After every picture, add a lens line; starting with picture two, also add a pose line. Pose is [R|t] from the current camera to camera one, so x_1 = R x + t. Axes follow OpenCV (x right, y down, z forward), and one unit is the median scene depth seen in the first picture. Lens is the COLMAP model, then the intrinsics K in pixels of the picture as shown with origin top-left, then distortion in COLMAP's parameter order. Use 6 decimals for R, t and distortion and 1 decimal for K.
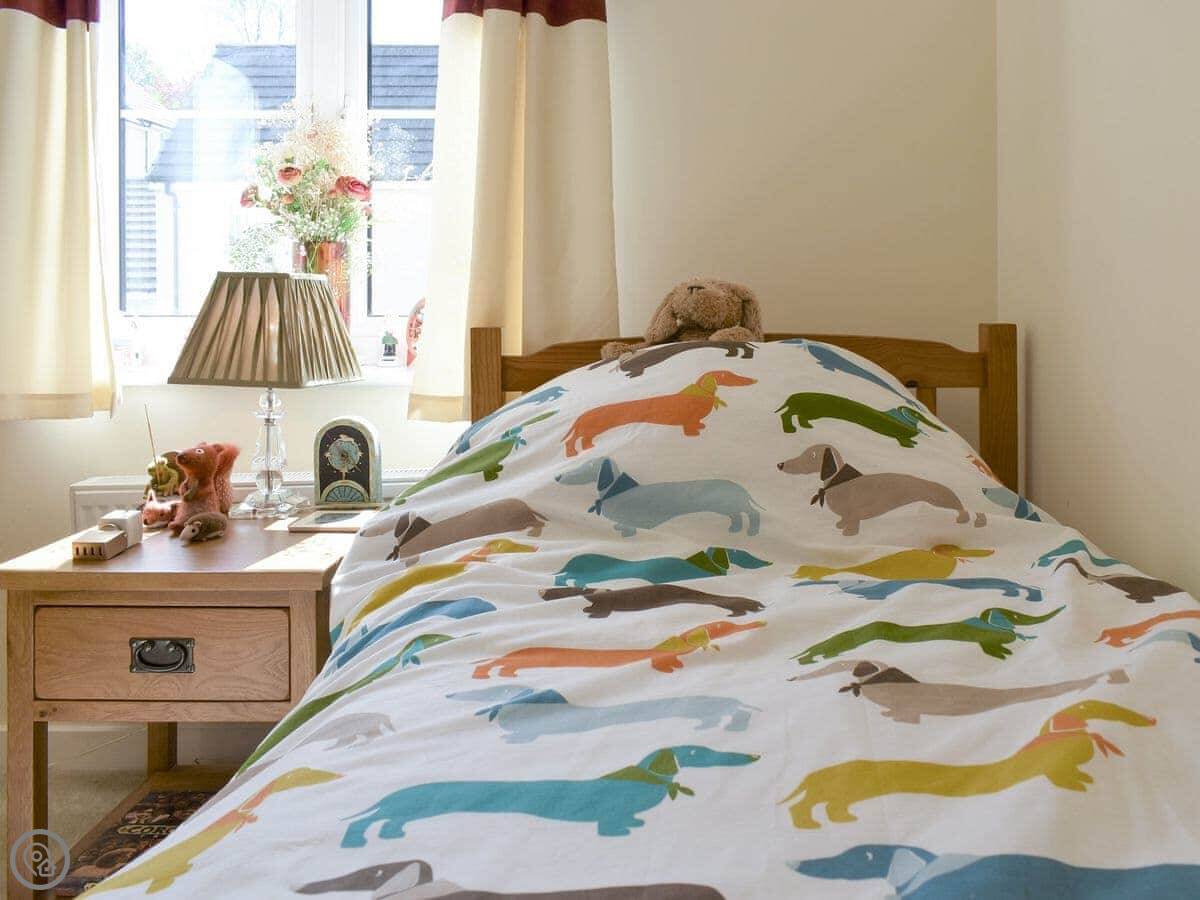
lens RADIAL K [[1045.5, 0, 600.1], [0, 1045.5, 316.3], [0, 0, 1]] dist [-0.003460, -0.008883]
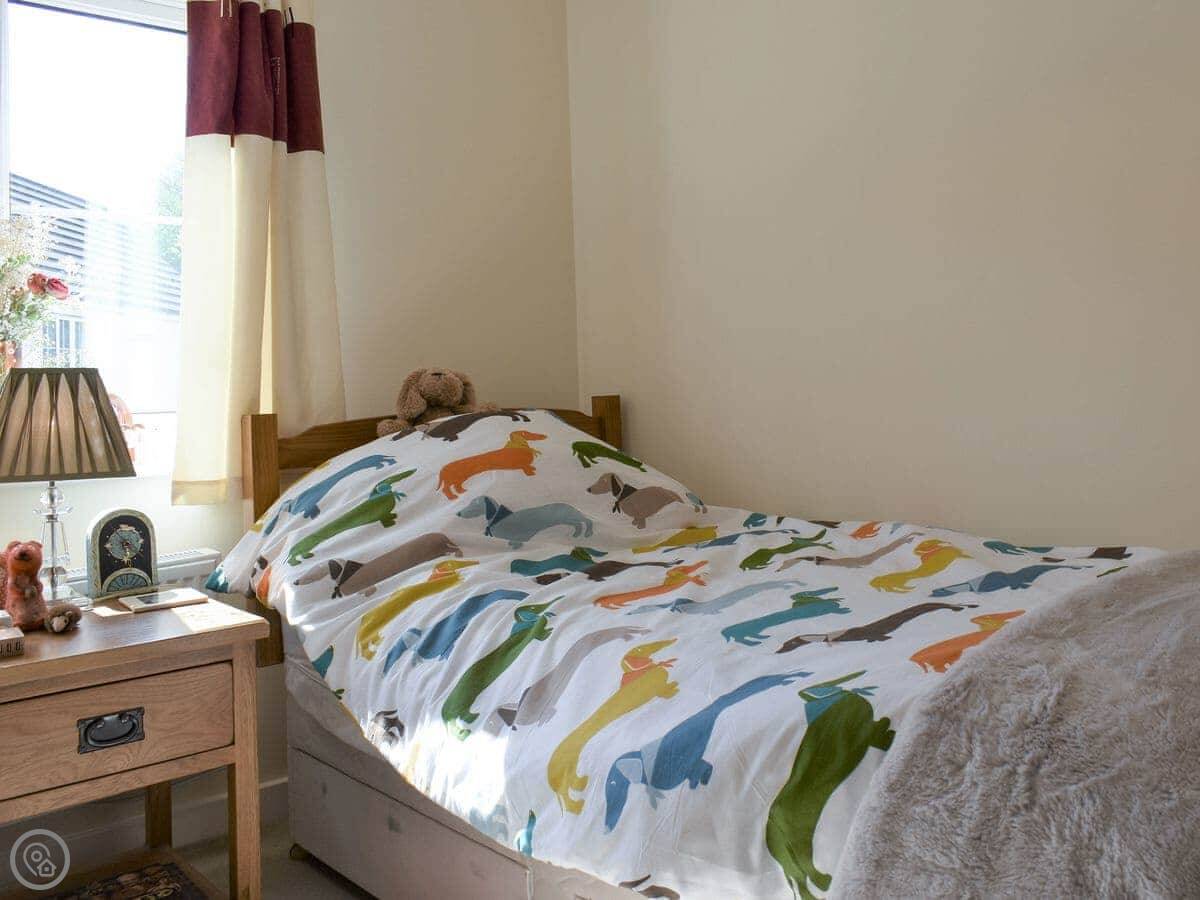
lens RADIAL K [[1056.6, 0, 598.6], [0, 1056.6, 397.7], [0, 0, 1]] dist [-0.015033, -0.006021]
pose [[0.765262, -0.033381, 0.642853, -0.690449], [0.049230, 0.998765, -0.006742, 0.023160], [-0.641834, 0.036807, 0.765960, -0.127438]]
